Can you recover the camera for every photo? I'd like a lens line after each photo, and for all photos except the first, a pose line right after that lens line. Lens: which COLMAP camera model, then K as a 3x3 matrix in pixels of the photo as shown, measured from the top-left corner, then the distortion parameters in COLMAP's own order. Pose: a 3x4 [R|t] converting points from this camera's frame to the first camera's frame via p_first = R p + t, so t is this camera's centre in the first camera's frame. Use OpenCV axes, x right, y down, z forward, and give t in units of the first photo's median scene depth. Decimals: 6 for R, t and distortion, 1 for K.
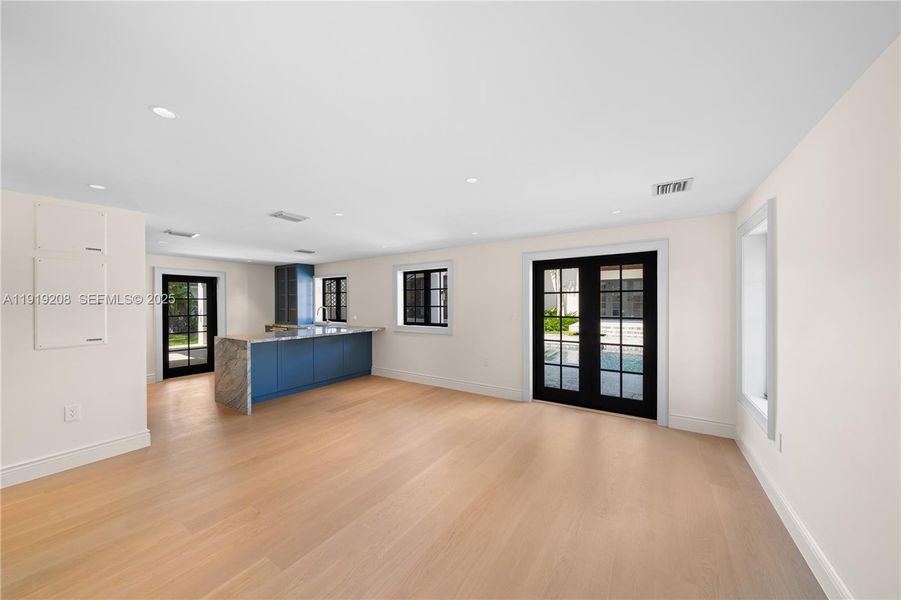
lens RADIAL K [[306.9, 0, 448.0], [0, 306.9, 300.4], [0, 0, 1]] dist [-0.000480, -0.000022]
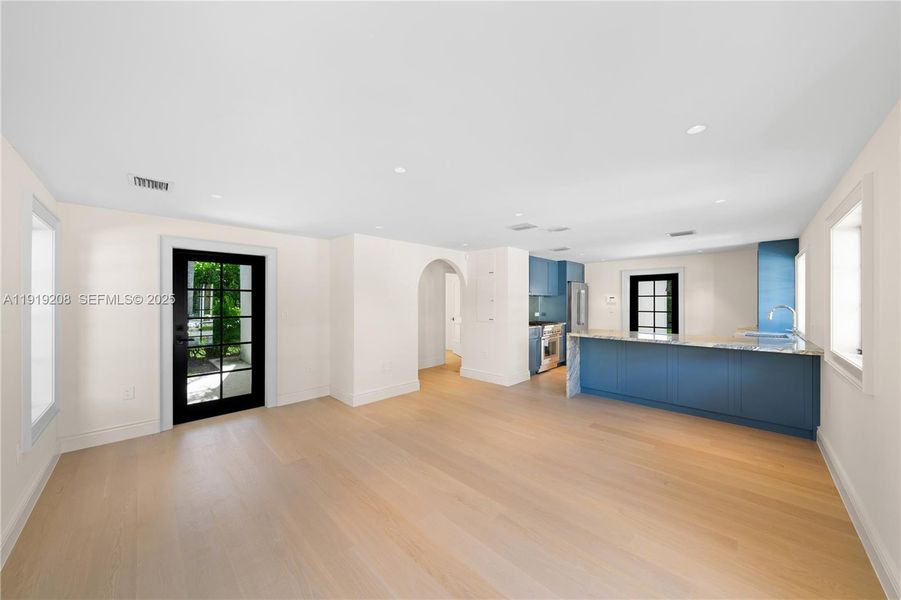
lens RADIAL K [[306.9, 0, 448.0], [0, 306.9, 300.4], [0, 0, 1]] dist [-0.000480, -0.000022]
pose [[-0.193868, 0.001443, -0.981027, 0.472254], [0.010118, 0.999949, -0.000528, 0.004235], [0.980975, -0.010028, -0.193873, 0.658632]]
